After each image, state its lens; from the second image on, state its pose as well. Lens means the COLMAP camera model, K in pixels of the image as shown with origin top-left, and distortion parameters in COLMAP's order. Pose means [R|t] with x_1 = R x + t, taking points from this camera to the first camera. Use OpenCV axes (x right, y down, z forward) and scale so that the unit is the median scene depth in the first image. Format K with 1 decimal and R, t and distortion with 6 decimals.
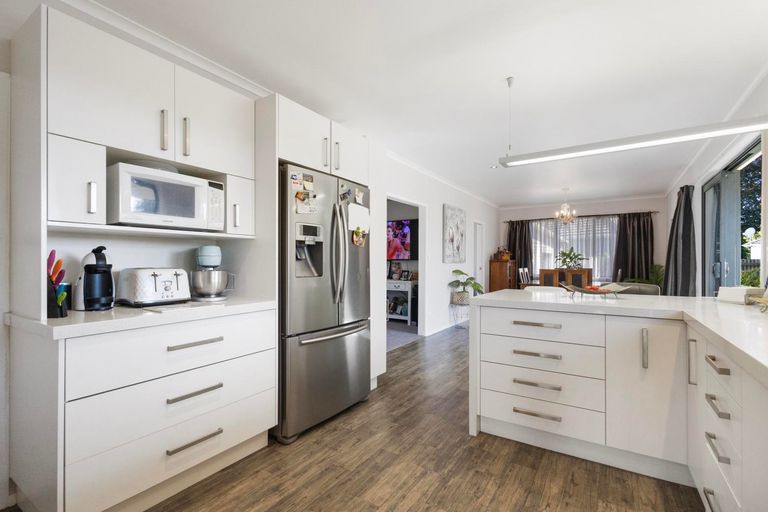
lens RADIAL K [[357.7, 0, 384.3], [0, 357.7, 259.7], [0, 0, 1]] dist [0.023953, -0.000345]
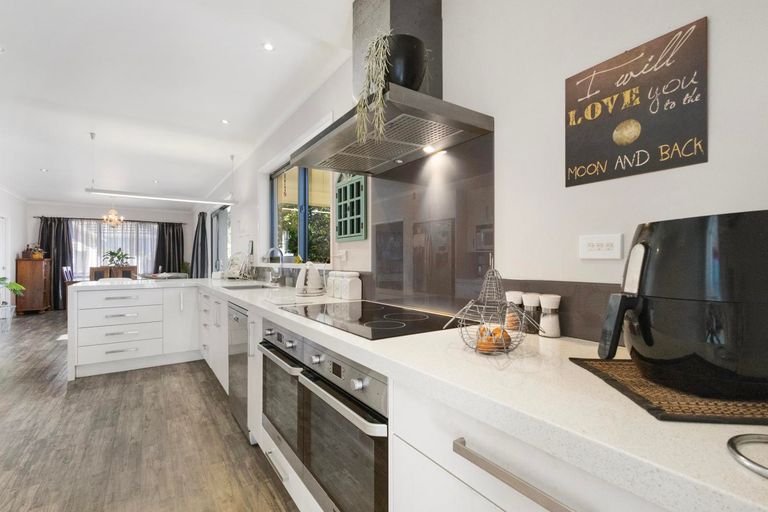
lens RADIAL K [[357.7, 0, 384.7], [0, 357.7, 257.6], [0, 0, 1]] dist [0.023953, -0.000345]
pose [[0.406323, 0.000560, 0.913729, -0.181132], [-0.001671, 0.999999, 0.000131, -0.003813], [-0.913728, -0.001580, 0.406324, -0.233684]]
